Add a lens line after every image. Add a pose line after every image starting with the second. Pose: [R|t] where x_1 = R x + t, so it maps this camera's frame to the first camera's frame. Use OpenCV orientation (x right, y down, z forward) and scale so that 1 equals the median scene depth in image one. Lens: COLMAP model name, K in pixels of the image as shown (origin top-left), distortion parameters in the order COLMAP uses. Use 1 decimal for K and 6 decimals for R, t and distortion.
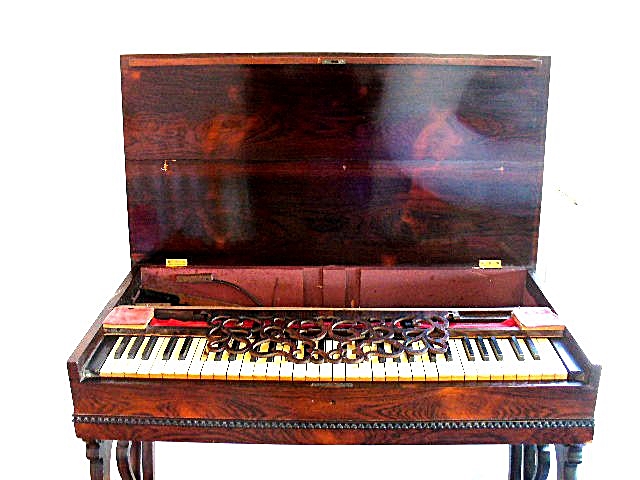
lens RADIAL K [[712.7, 0, 319.5], [0, 712.7, 239.3], [0, 0, 1]] dist [-0.162663, 0.000000]
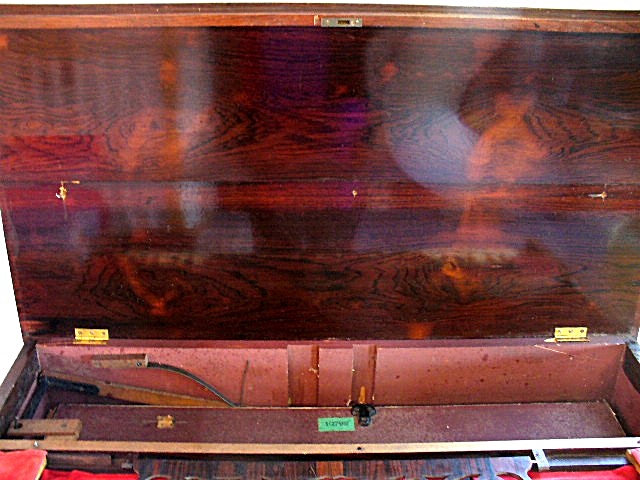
lens RADIAL K [[712.7, 0, 316.1], [0, 712.7, 243.1], [0, 0, 1]] dist [-0.162663, 0.000000]
pose [[0.999415, -0.004662, 0.033879, -0.018735], [-0.000041, 0.990502, 0.137499, -0.139114], [-0.034198, -0.137420, 0.989922, 0.377988]]
